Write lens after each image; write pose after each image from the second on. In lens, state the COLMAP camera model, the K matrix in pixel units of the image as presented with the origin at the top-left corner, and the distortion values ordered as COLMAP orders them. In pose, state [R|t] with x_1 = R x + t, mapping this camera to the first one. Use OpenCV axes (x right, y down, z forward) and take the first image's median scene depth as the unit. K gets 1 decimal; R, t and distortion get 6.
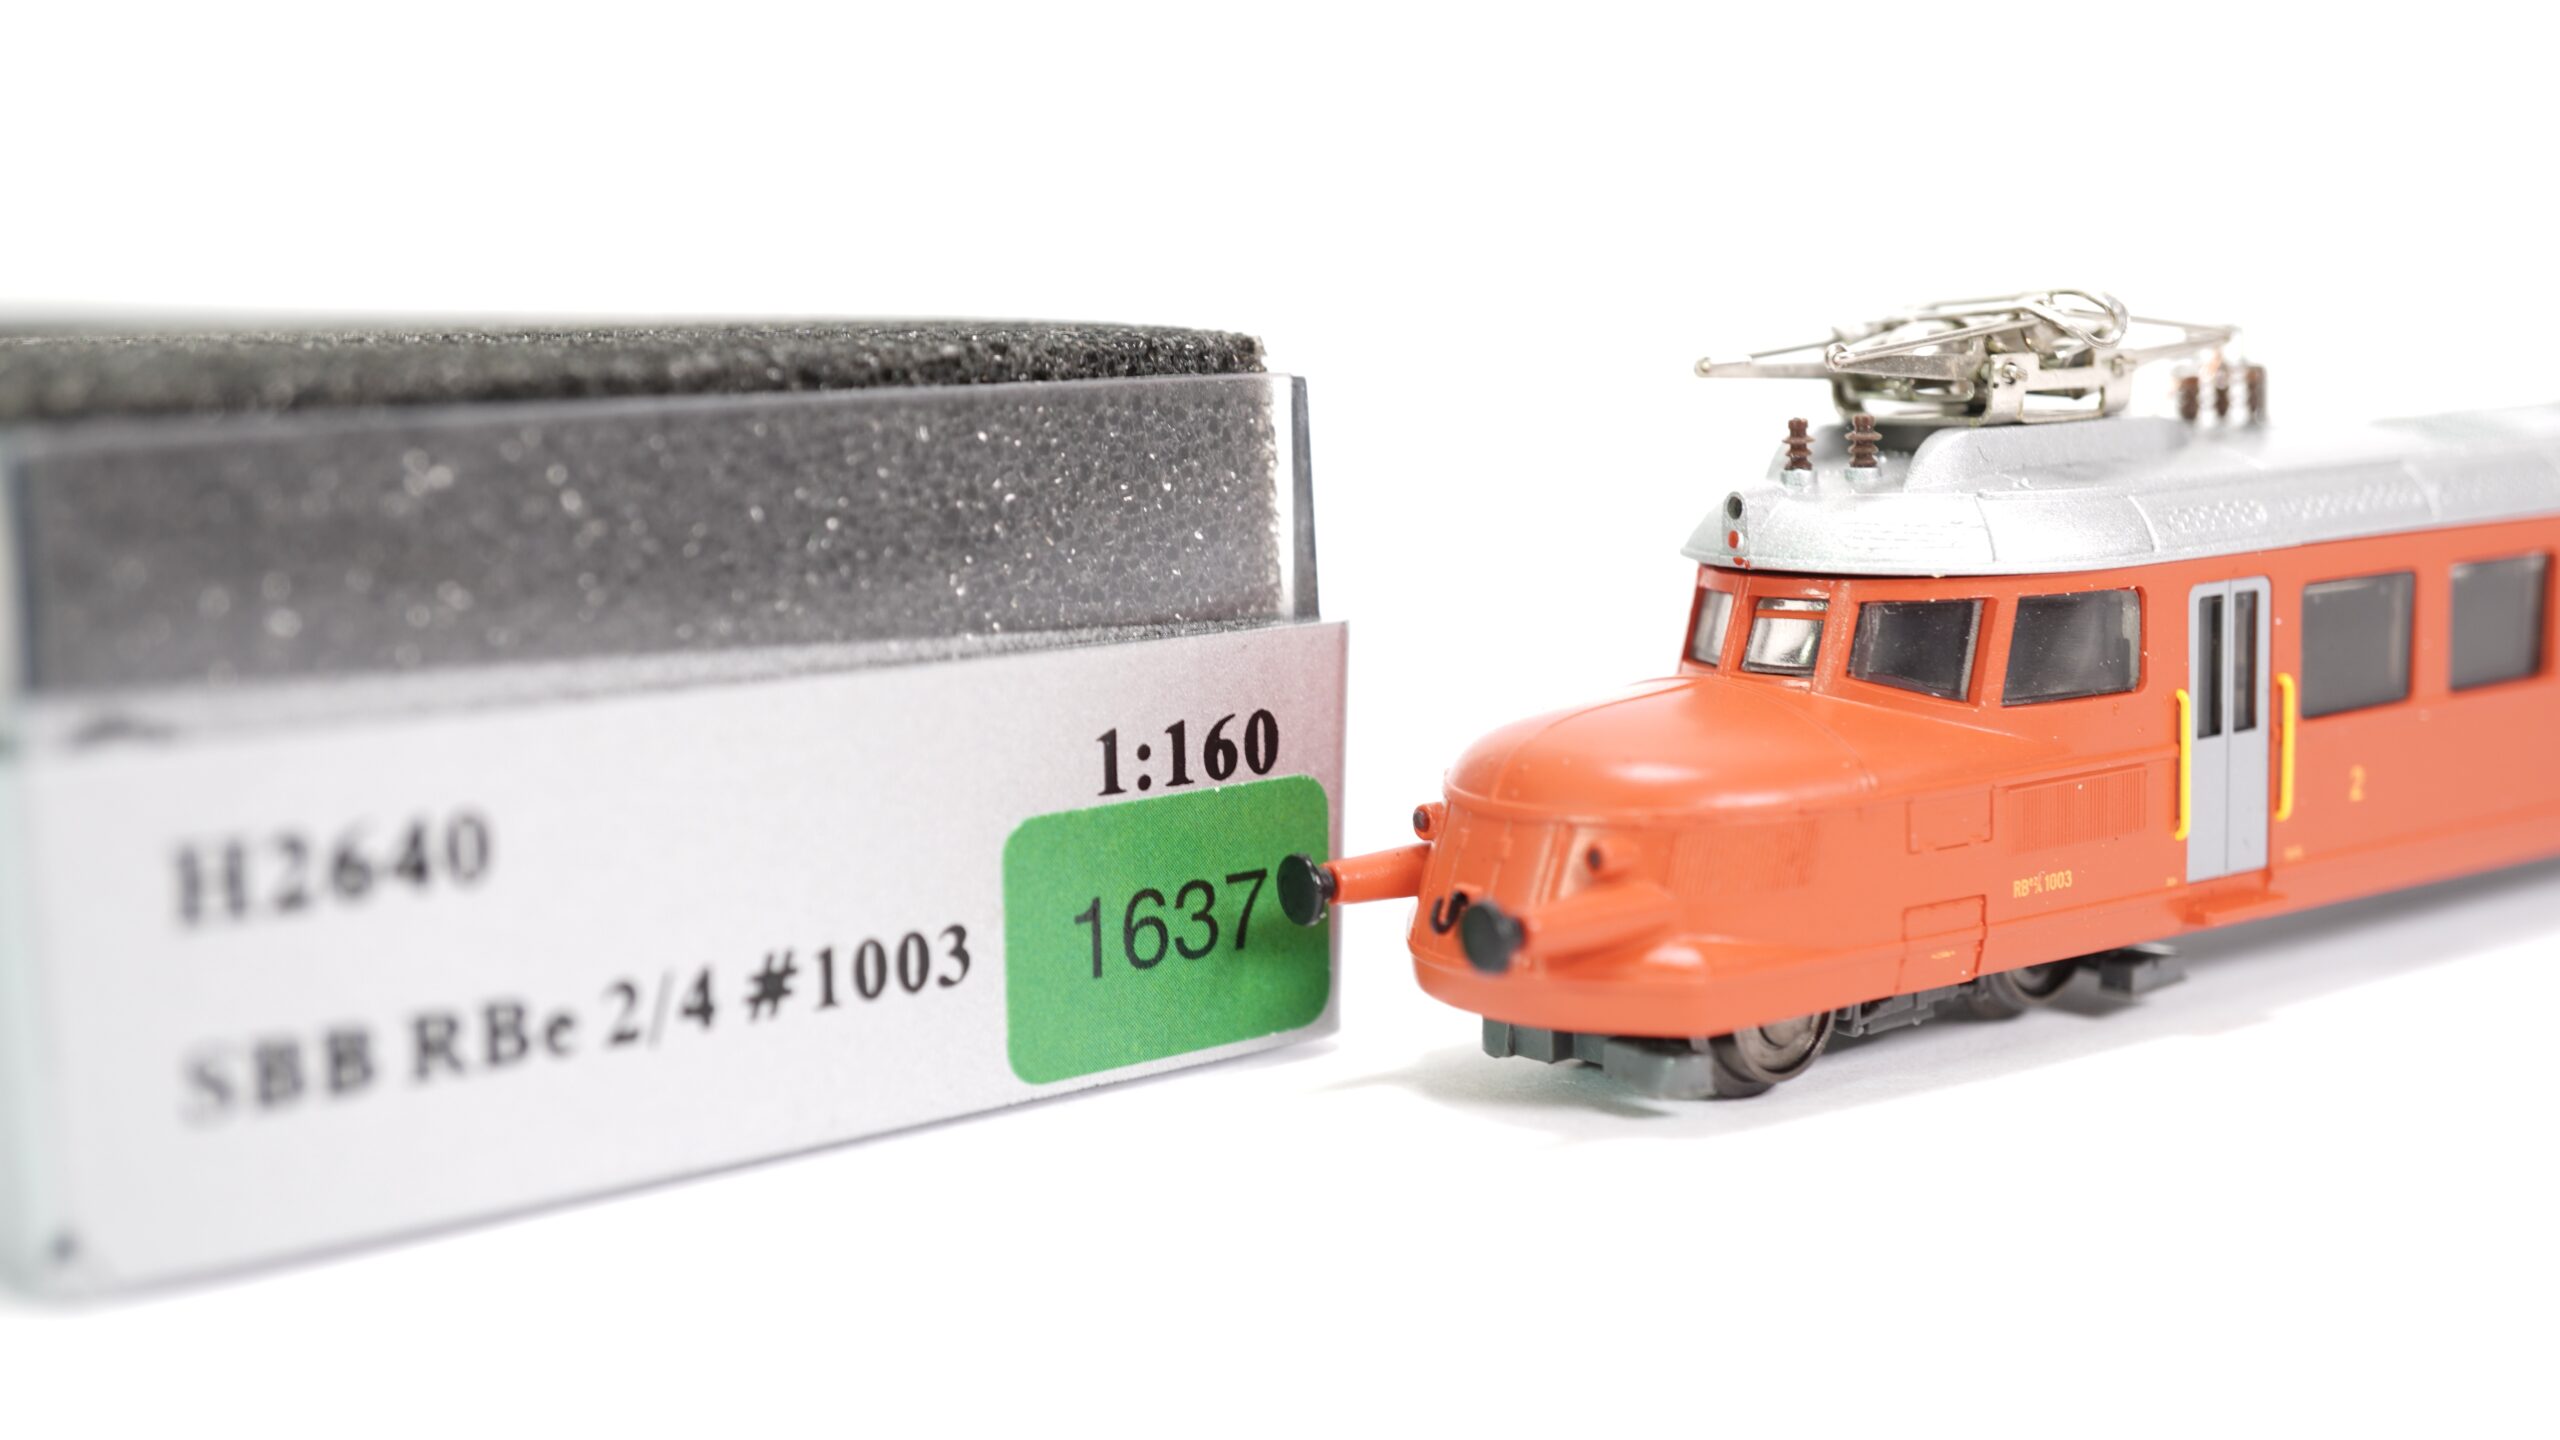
lens RADIAL K [[3183.5, 0, 1280.0], [0, 3183.5, 720.0], [0, 0, 1]] dist [0.004687, 0.001004]
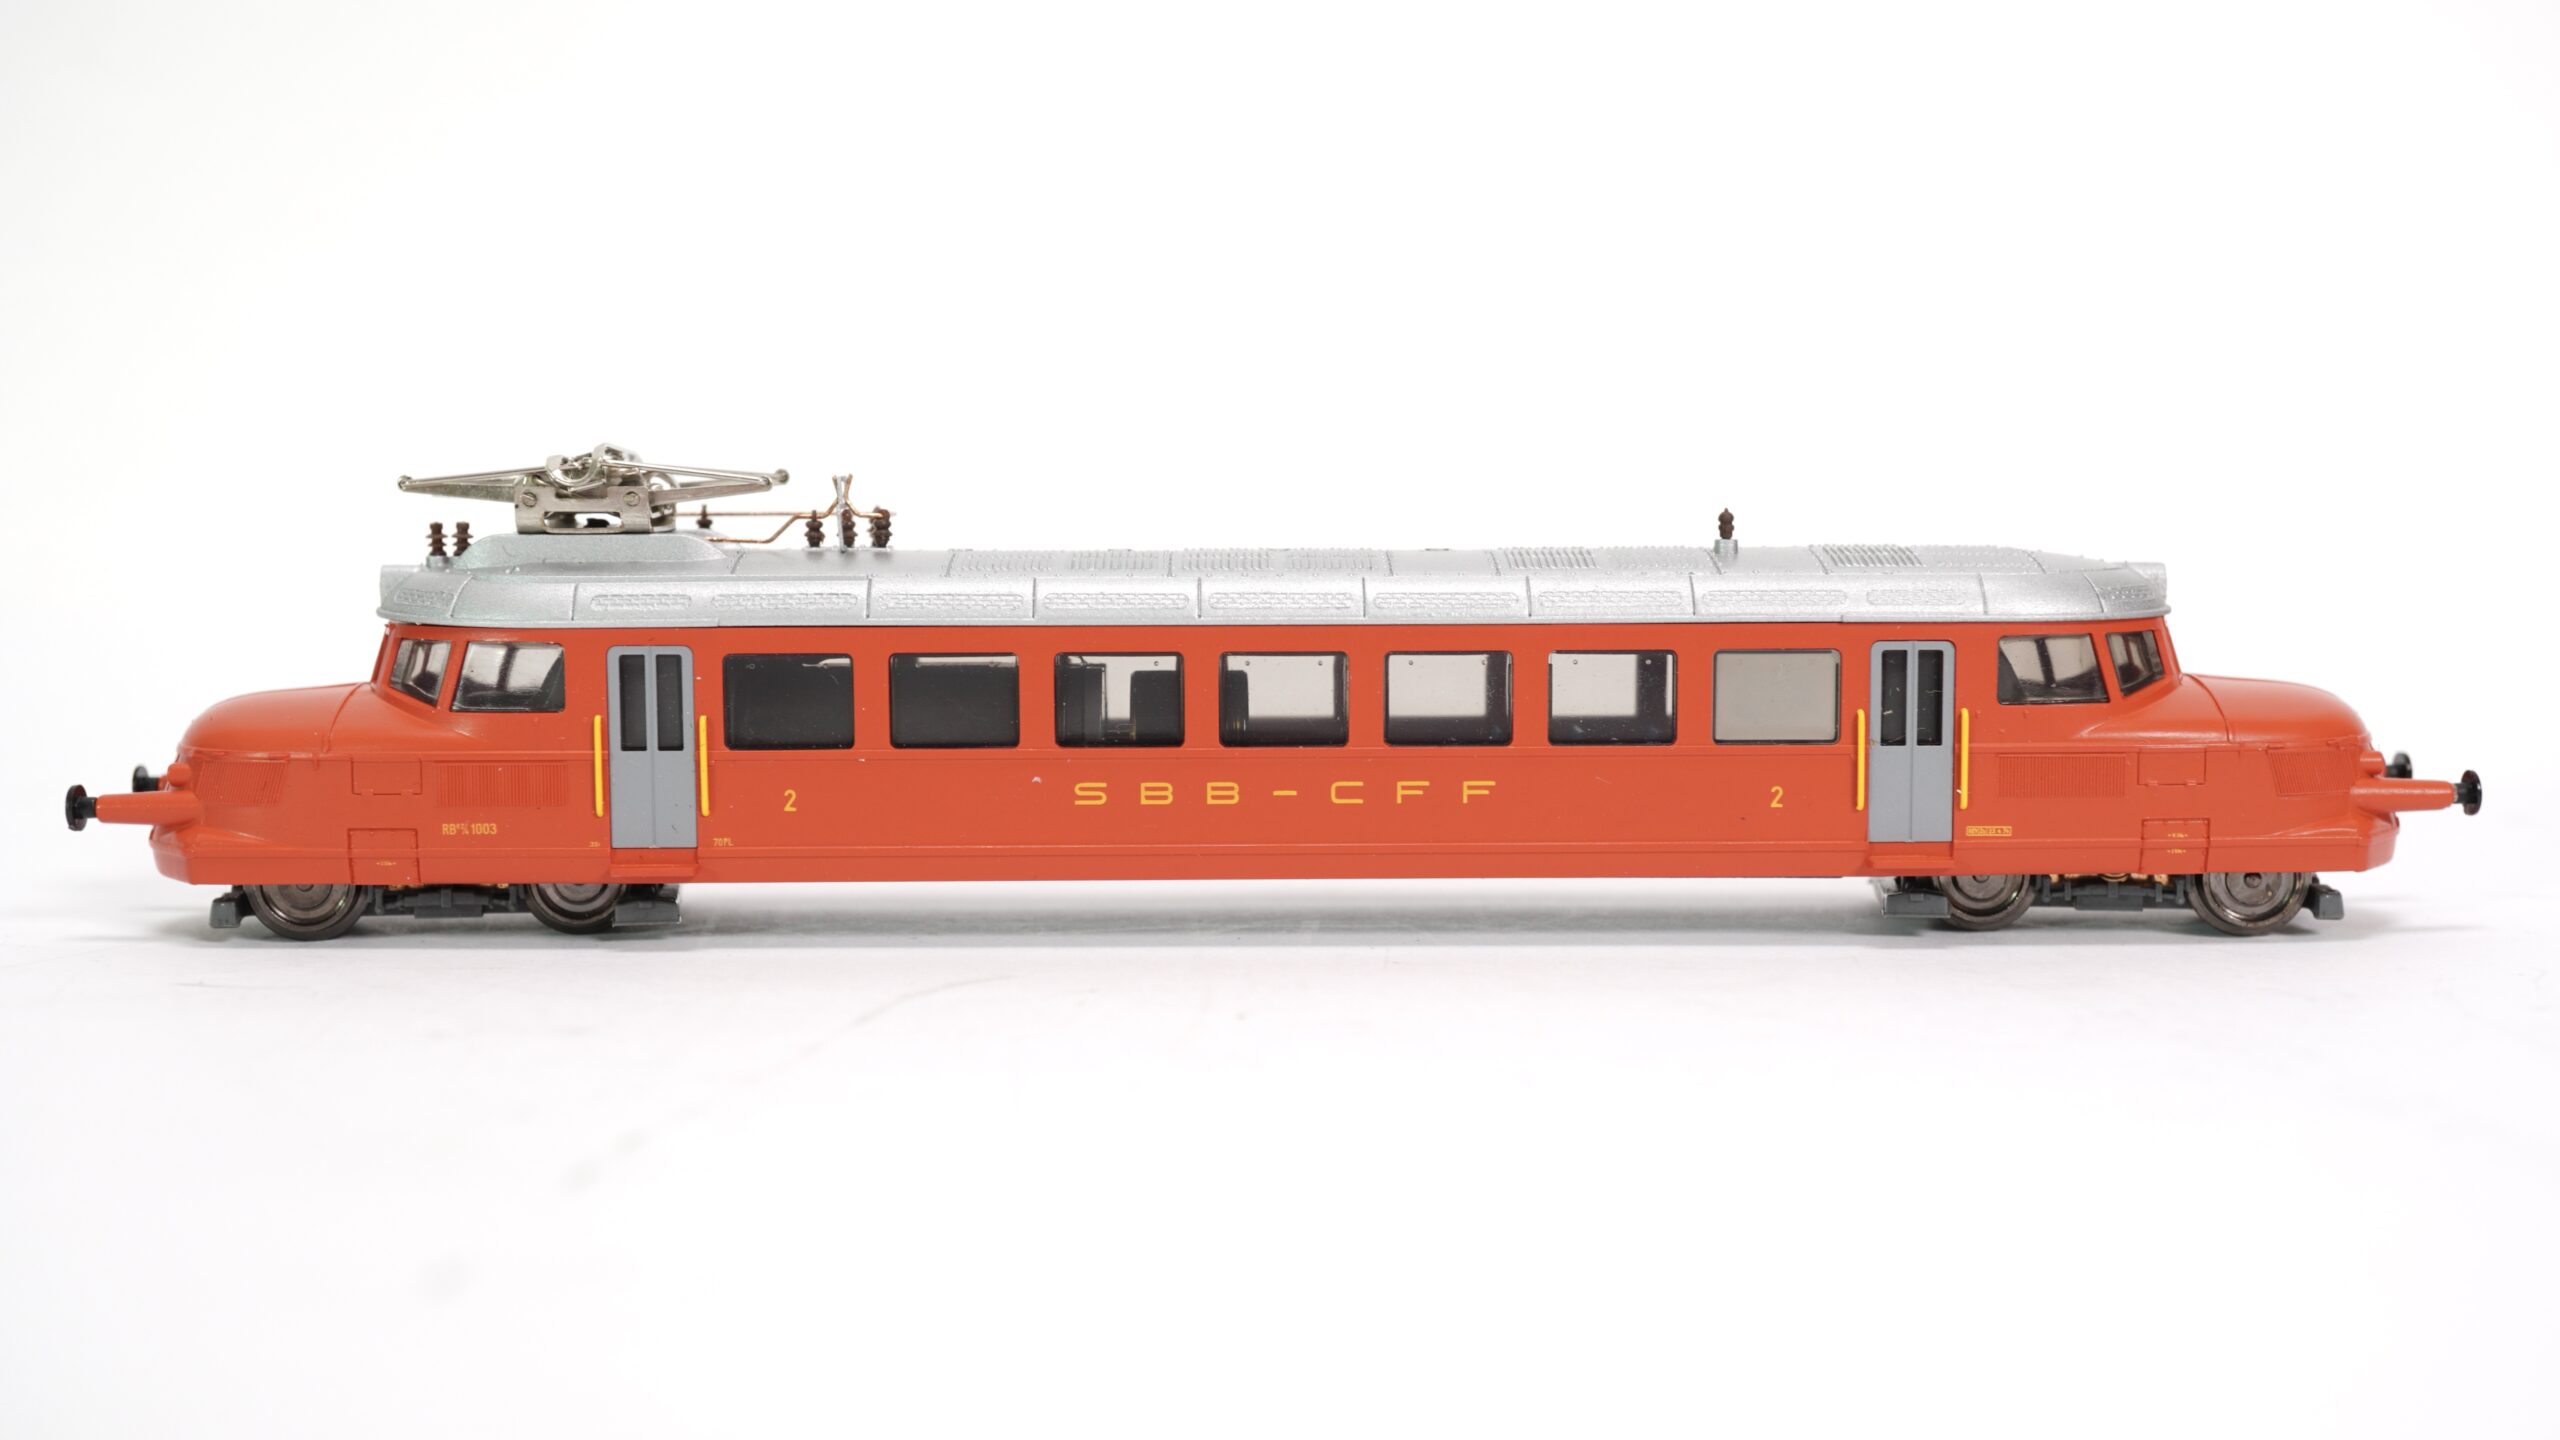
lens RADIAL K [[3183.5, 0, 1280.0], [0, 3183.5, 720.0], [0, 0, 1]] dist [0.004687, 0.001004]
pose [[0.833735, 0.079860, -0.546359, 1.342722], [-0.105898, 0.994244, -0.016273, -0.016512], [0.541914, 0.071426, 0.837393, -0.074793]]
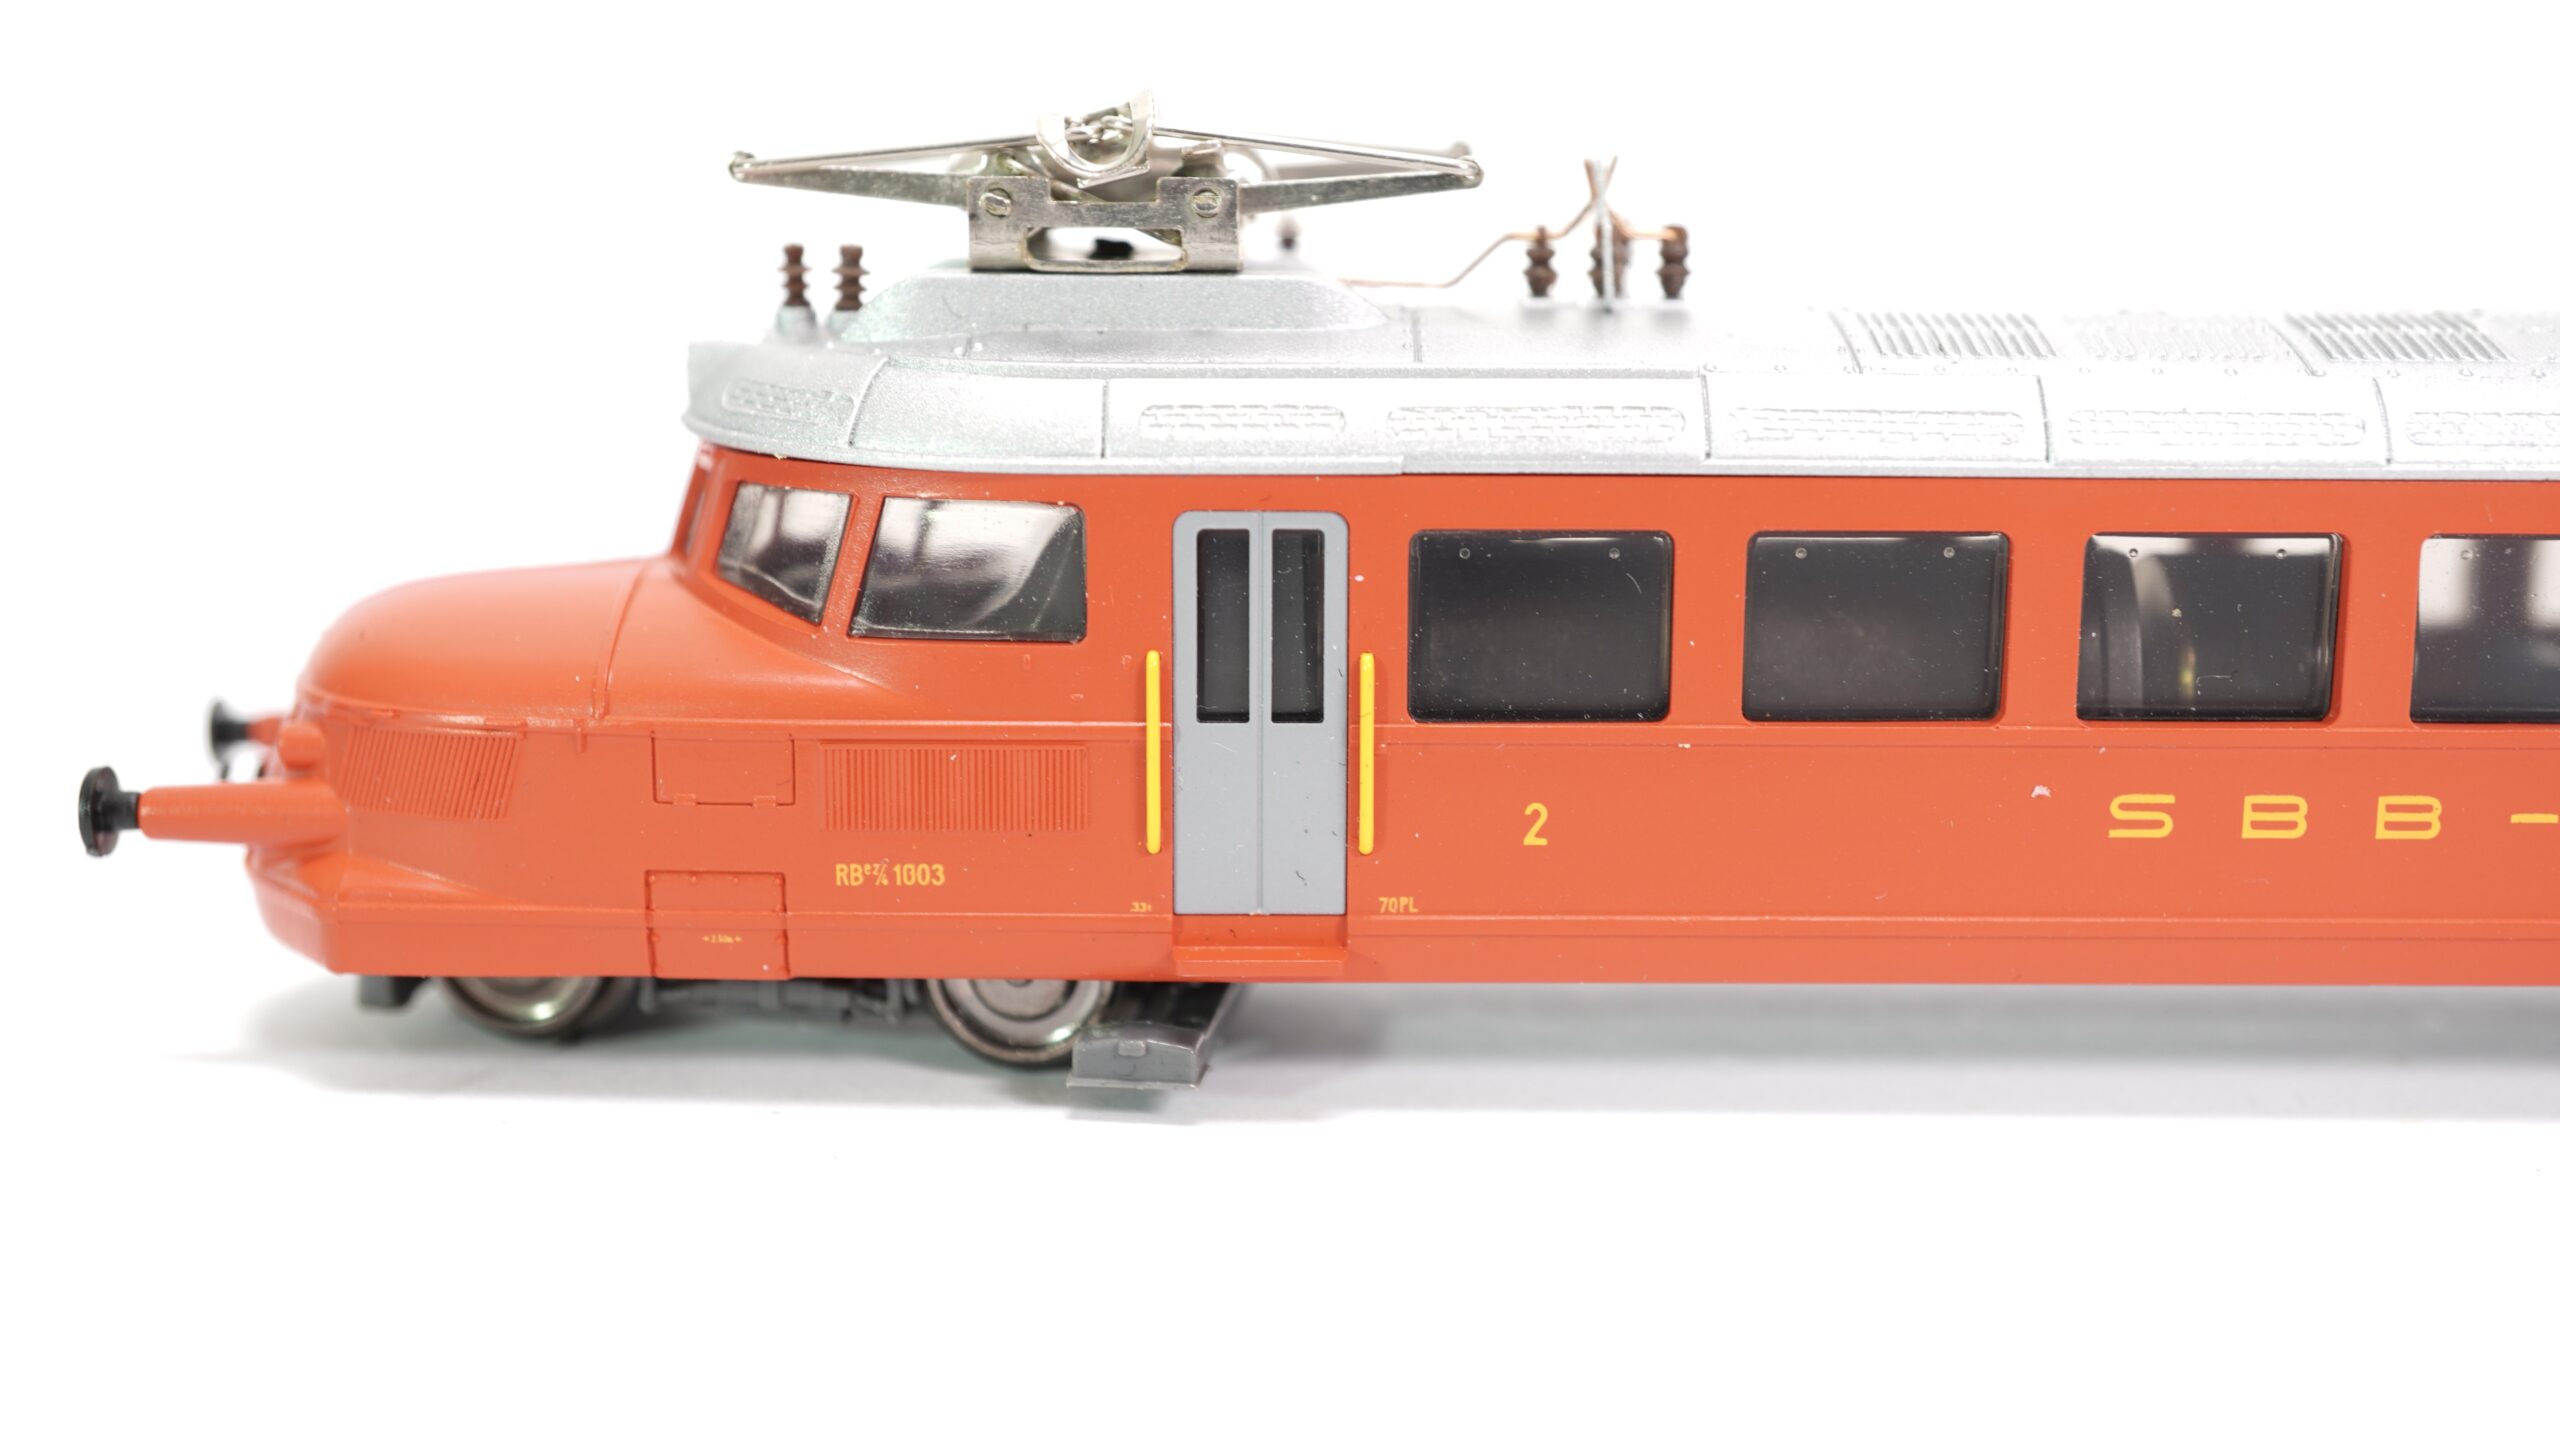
lens RADIAL K [[3183.5, 0, 1280.0], [0, 3183.5, 720.0], [0, 0, 1]] dist [0.004687, 0.001004]
pose [[0.829153, 0.151626, -0.538066, 0.692166], [-0.115447, 0.988209, 0.100573, -0.069708], [0.546971, -0.021272, 0.836881, 0.396350]]
